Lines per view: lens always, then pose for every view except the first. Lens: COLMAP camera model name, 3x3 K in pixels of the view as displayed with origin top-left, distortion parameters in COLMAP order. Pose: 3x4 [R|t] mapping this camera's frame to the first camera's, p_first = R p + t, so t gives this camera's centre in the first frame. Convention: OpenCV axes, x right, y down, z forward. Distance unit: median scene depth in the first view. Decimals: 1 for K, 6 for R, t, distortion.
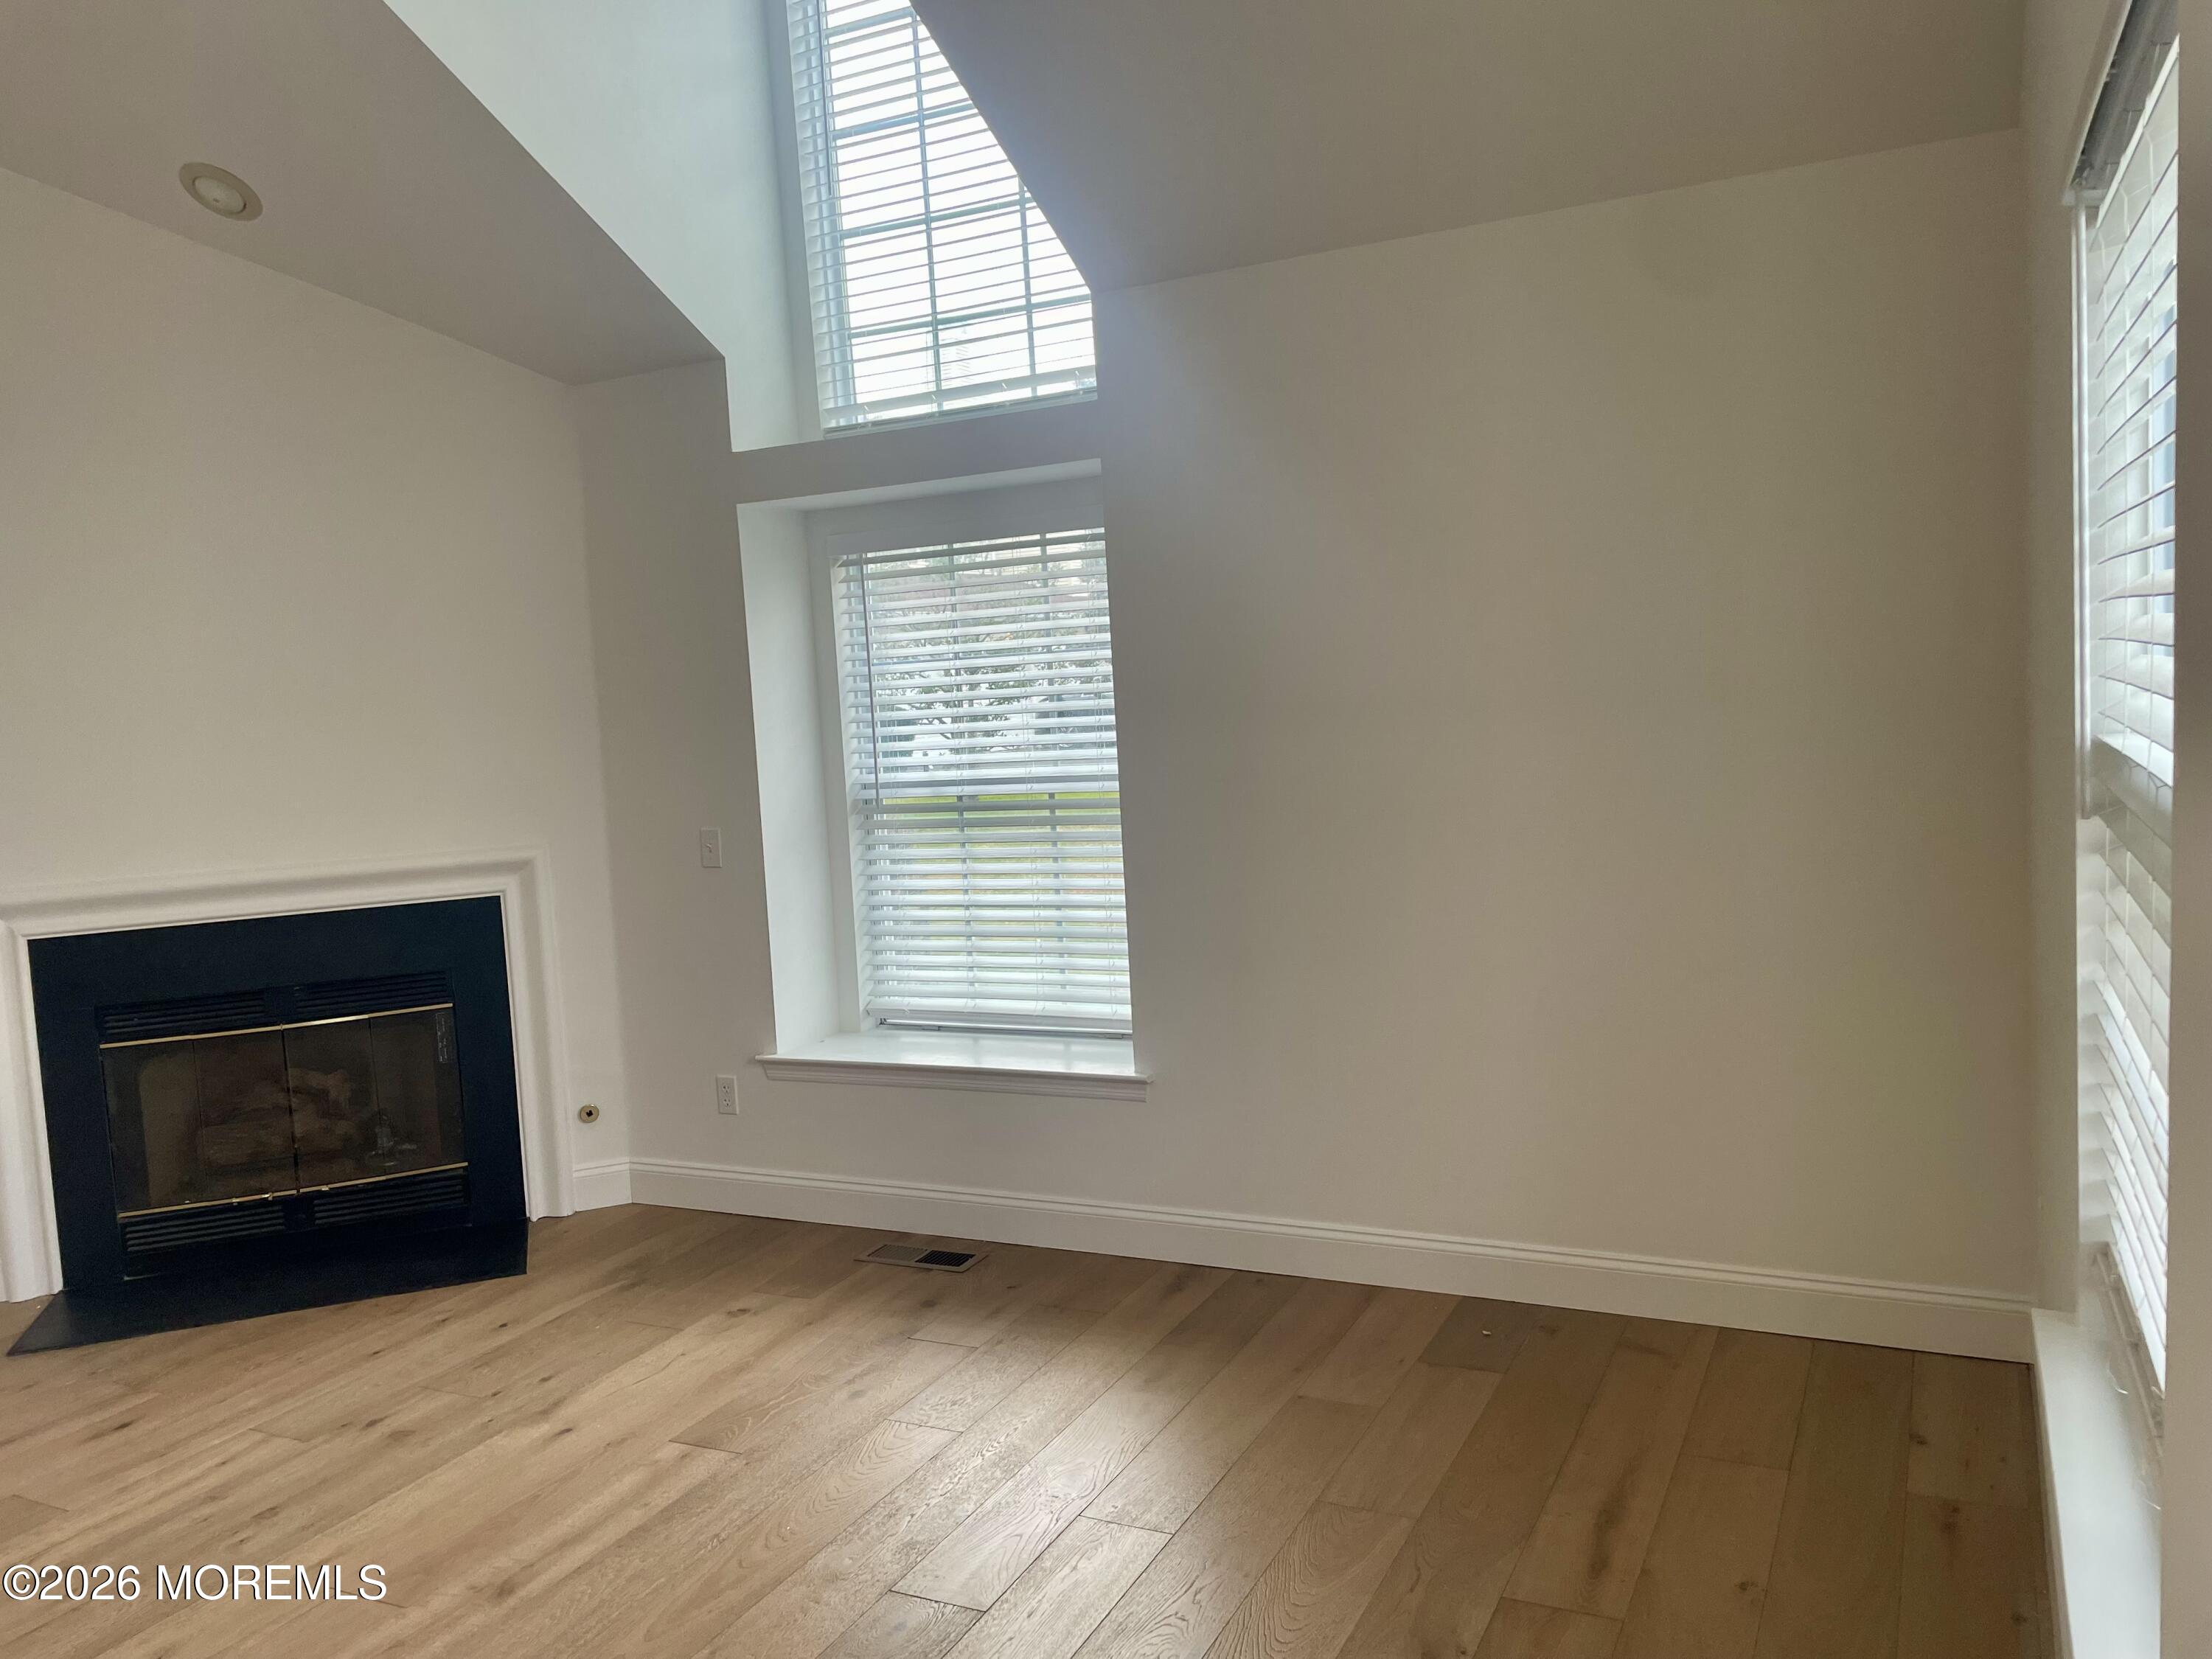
lens RADIAL K [[1672.8, 0, 1098.9], [0, 1672.8, 813.1], [0, 0, 1]] dist [0.103686, -0.125168]
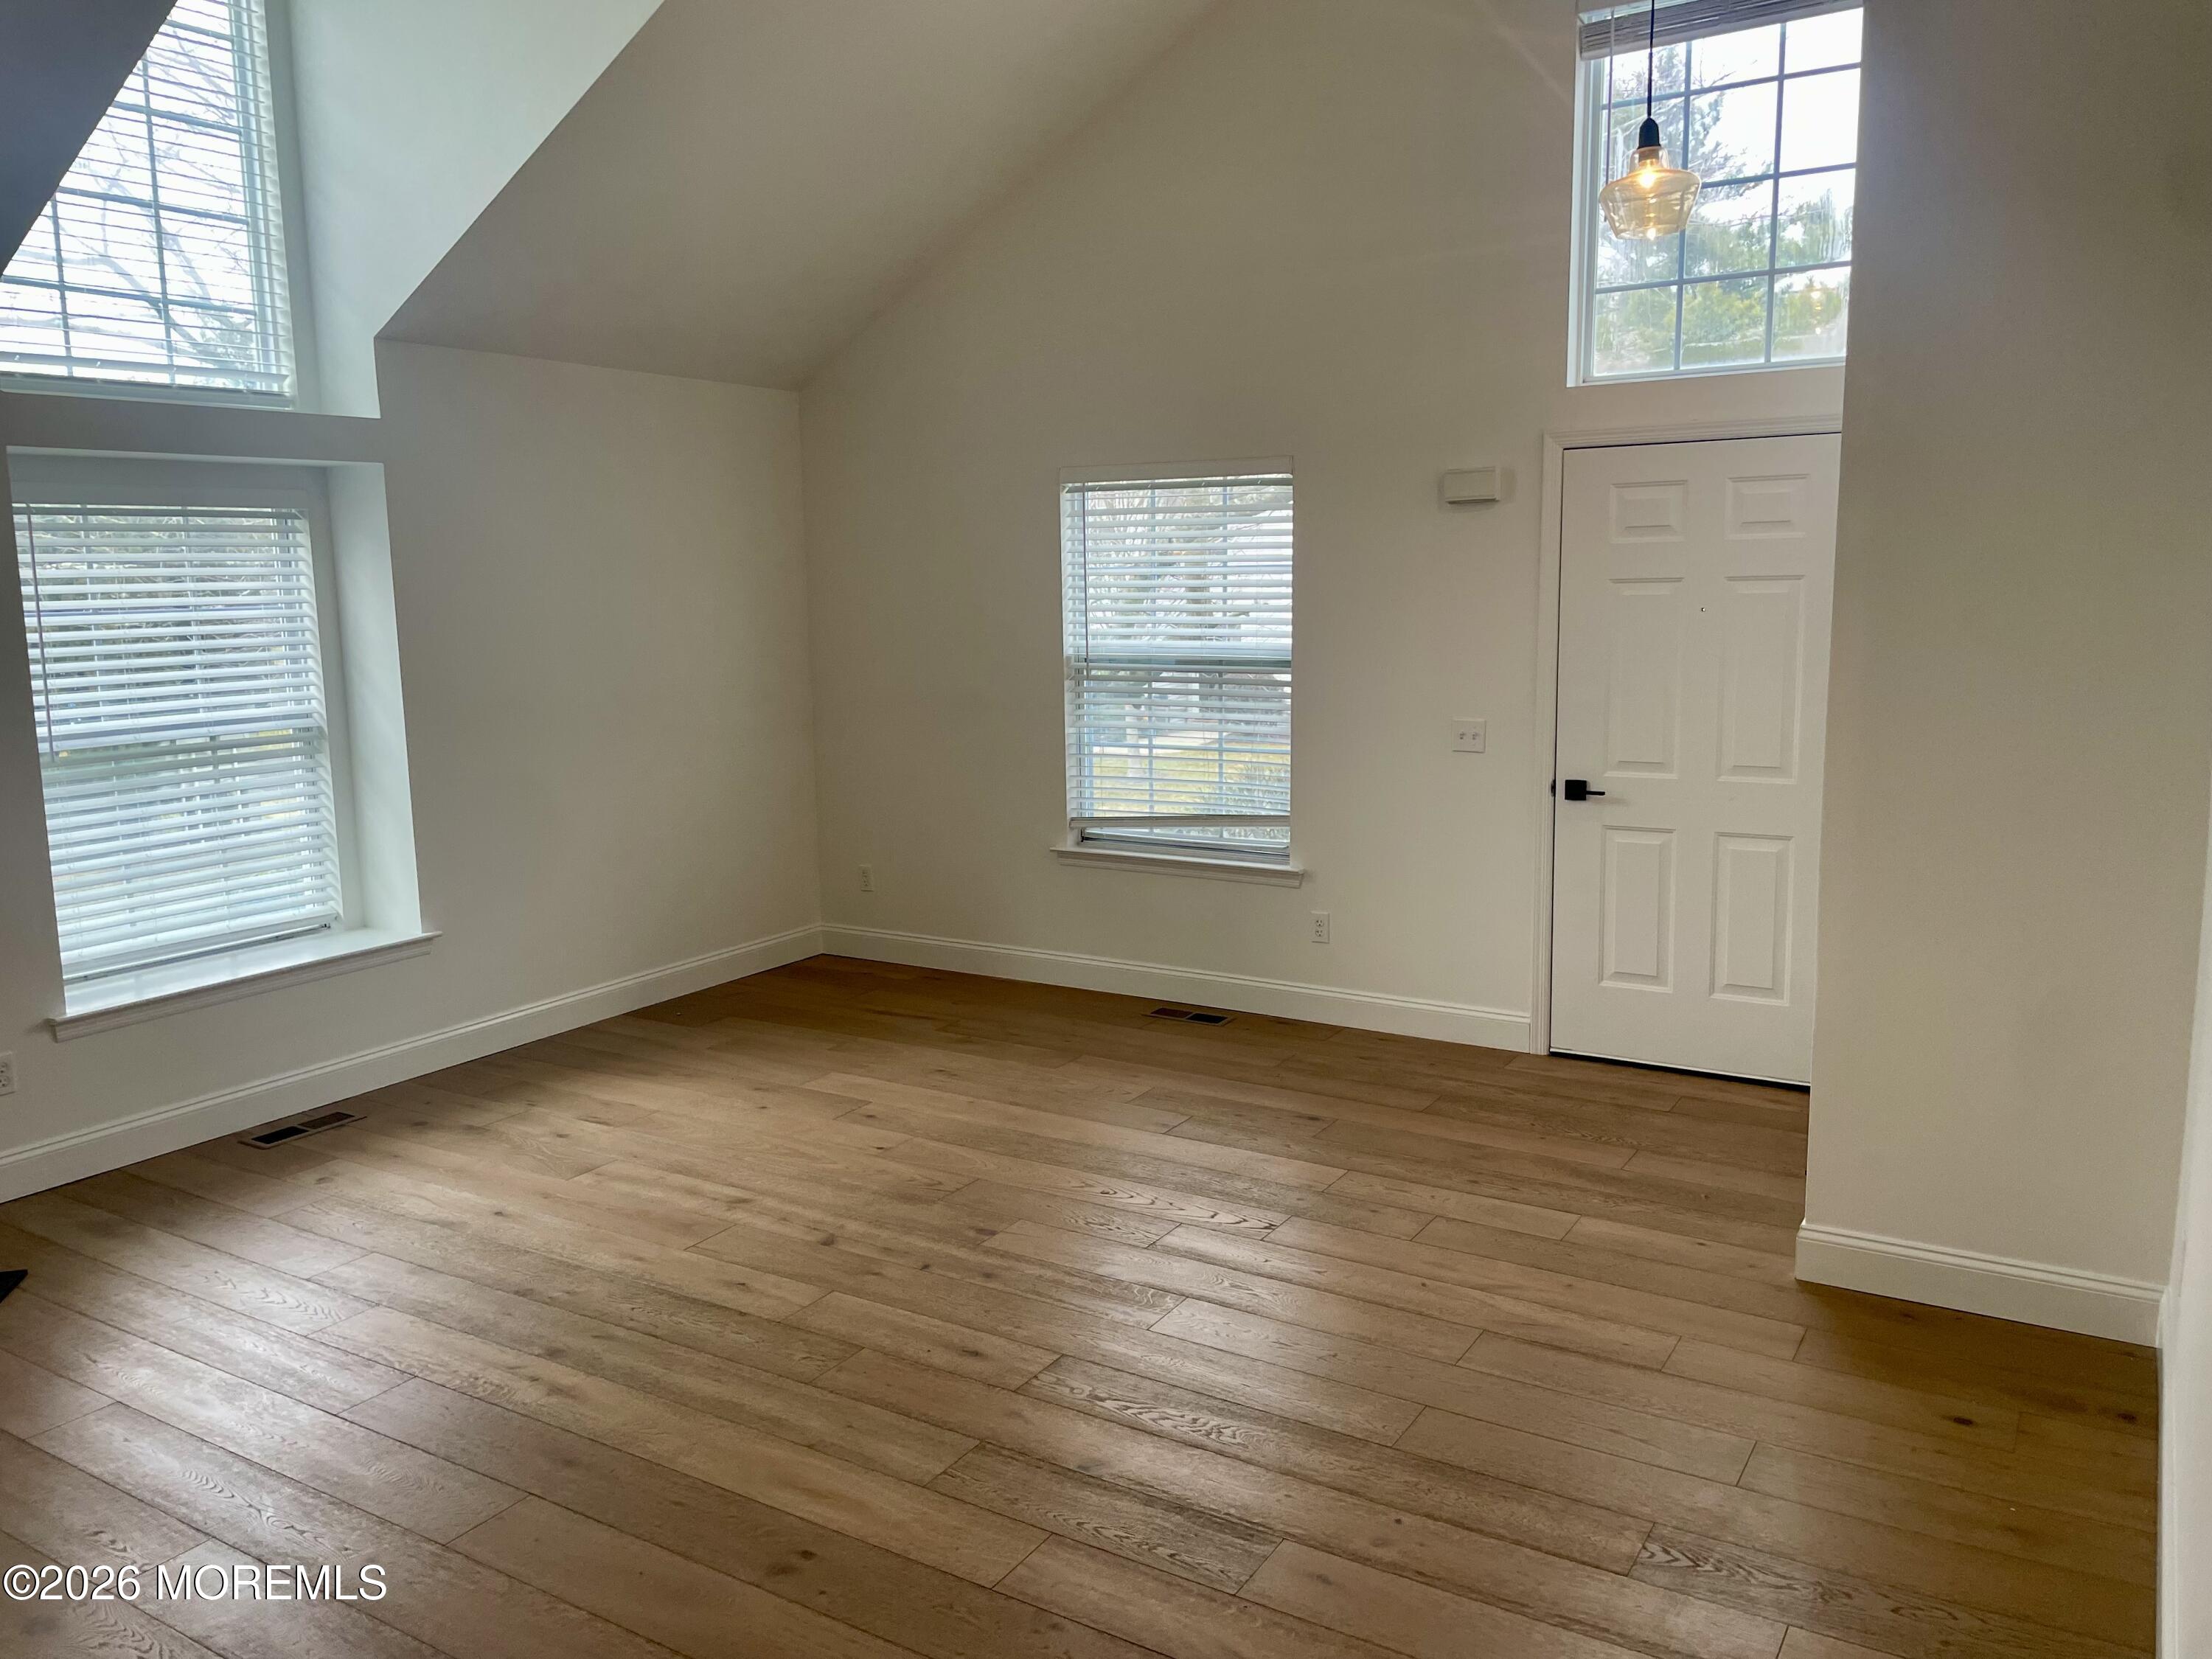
lens RADIAL K [[1666.8, 0, 1107.6], [0, 1666.8, 802.3], [0, 0, 1]] dist [0.099312, -0.128378]
pose [[0.077172, -0.075732, 0.994137, -1.203057], [0.092518, 0.993353, 0.068490, 0.010701], [-0.992716, 0.086690, 0.083665, 0.331347]]
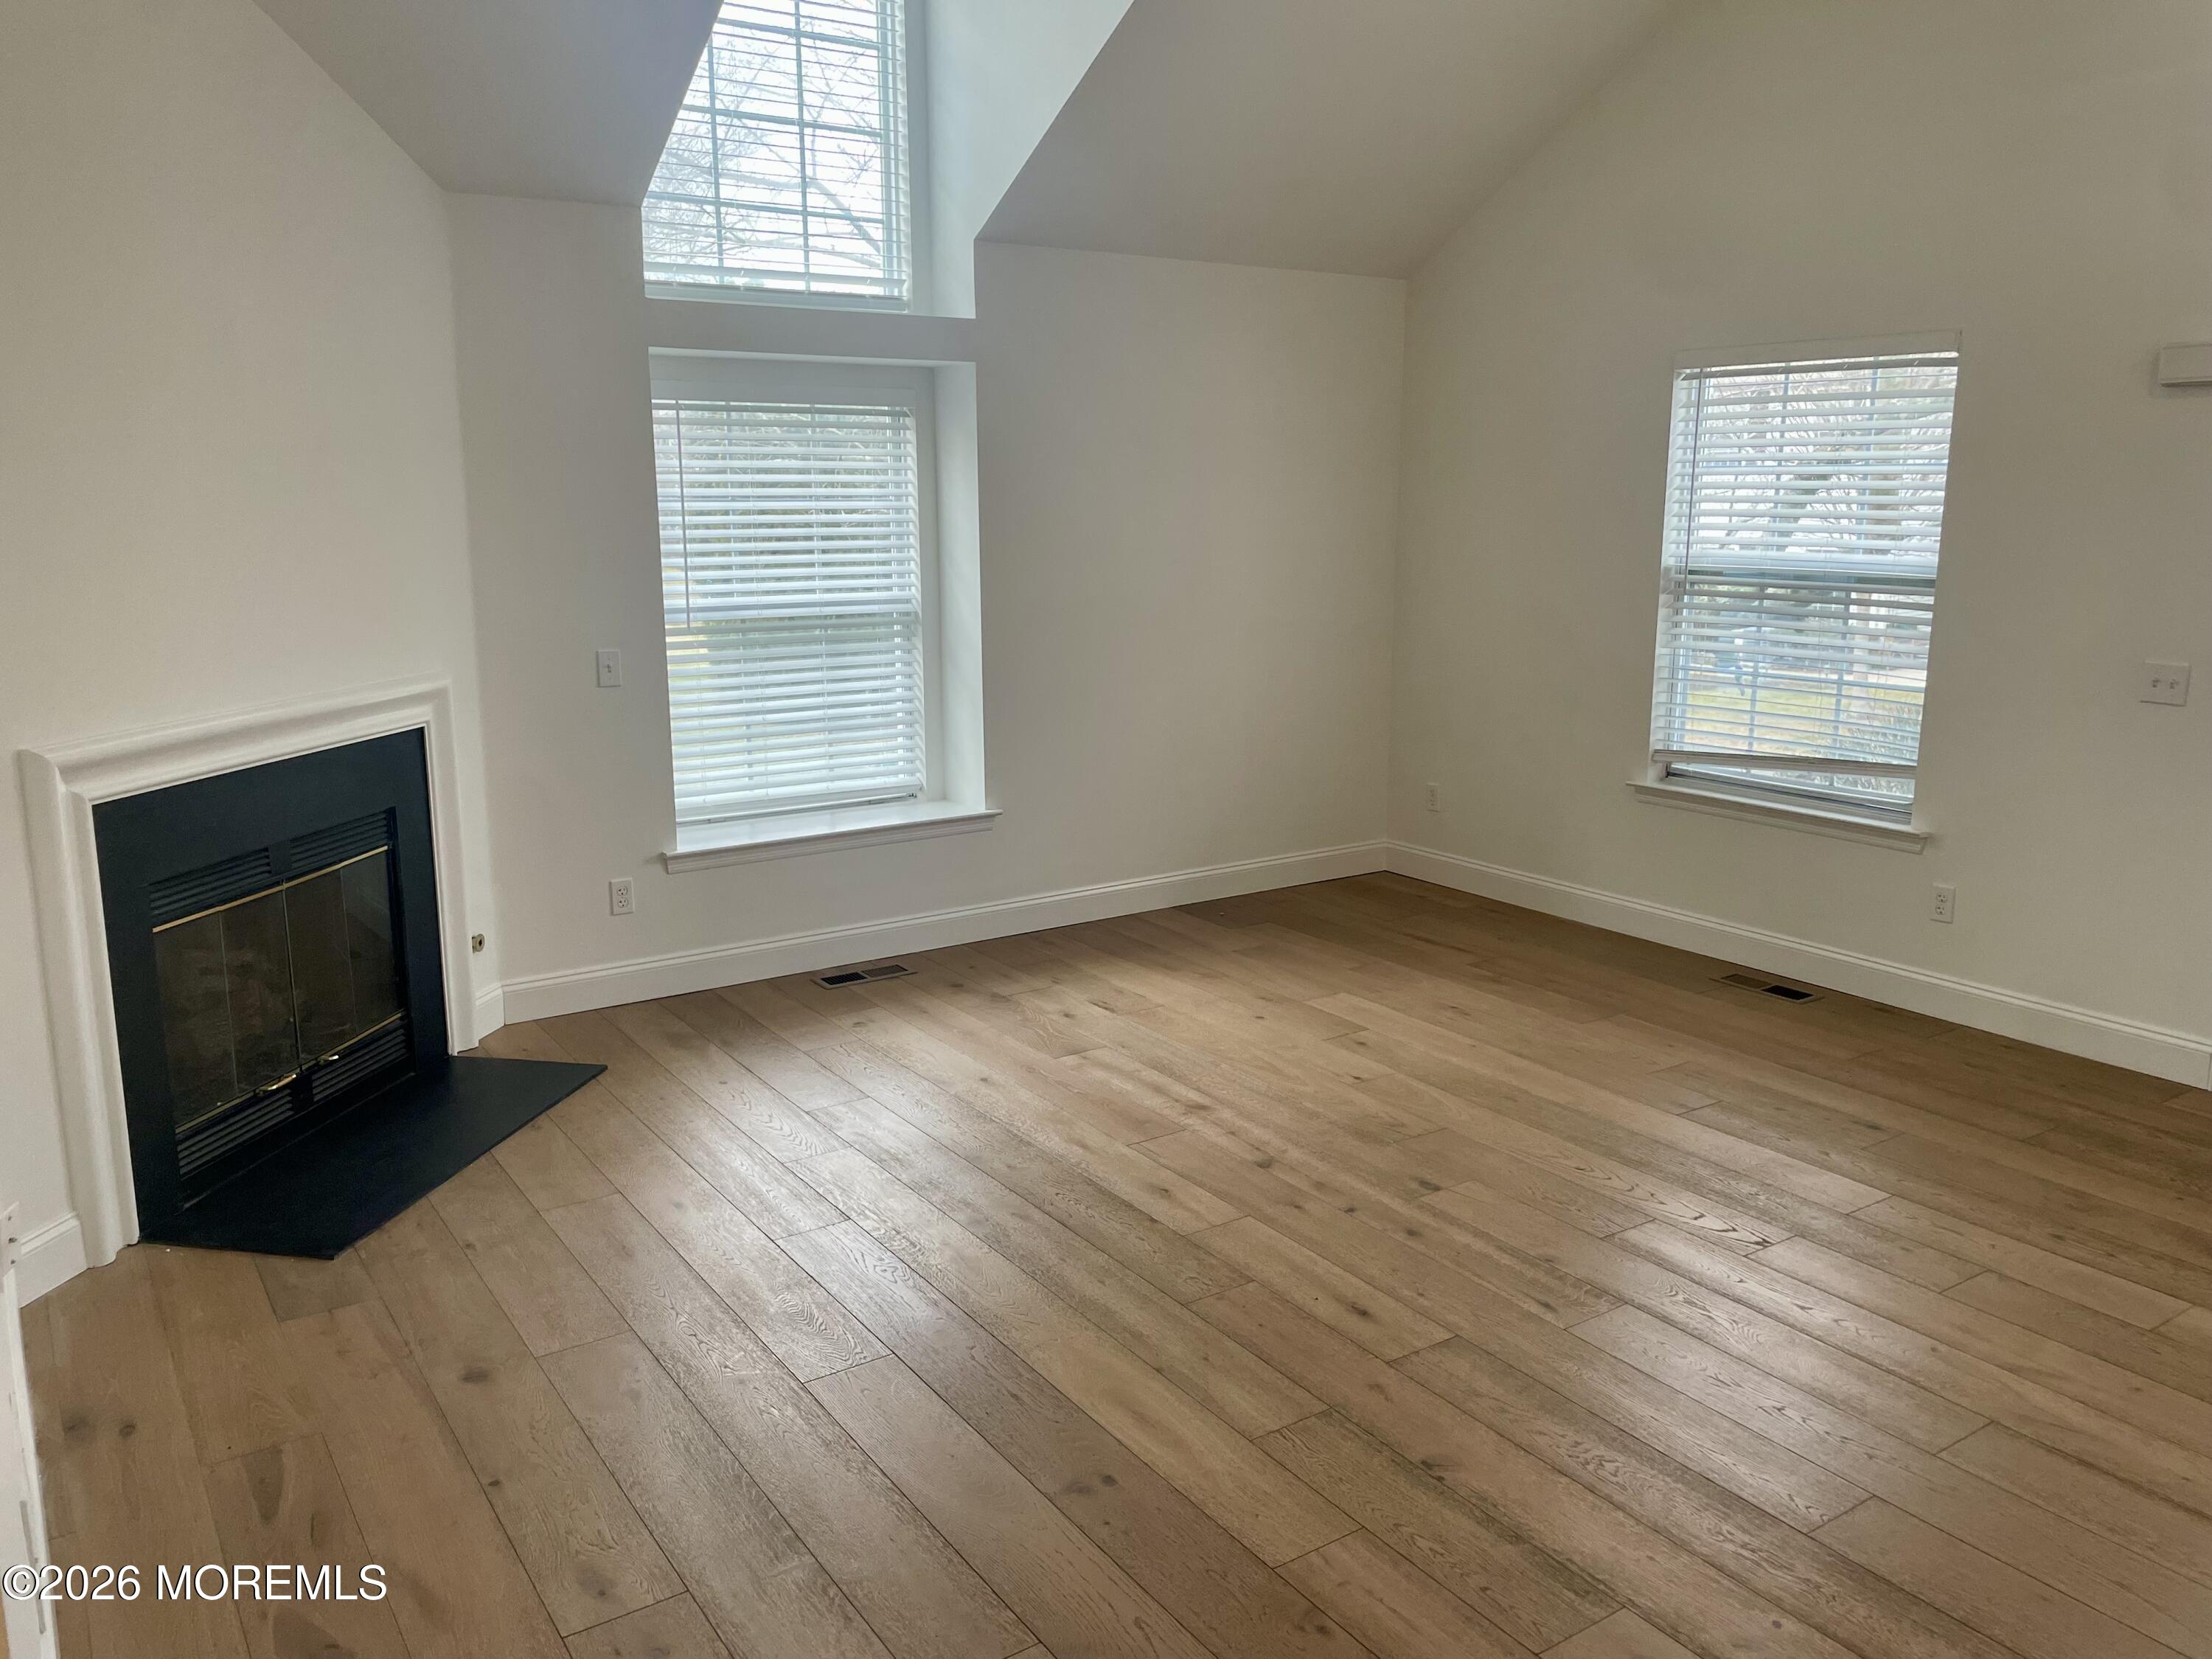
lens RADIAL K [[1670.1, 0, 1113.1], [0, 1670.1, 805.1], [0, 0, 1]] dist [0.100437, -0.126908]
pose [[0.476934, -0.103498, 0.872824, -1.110292], [0.043851, 0.994608, 0.093977, 0.022315], [-0.877845, -0.006547, 0.478901, 0.223439]]
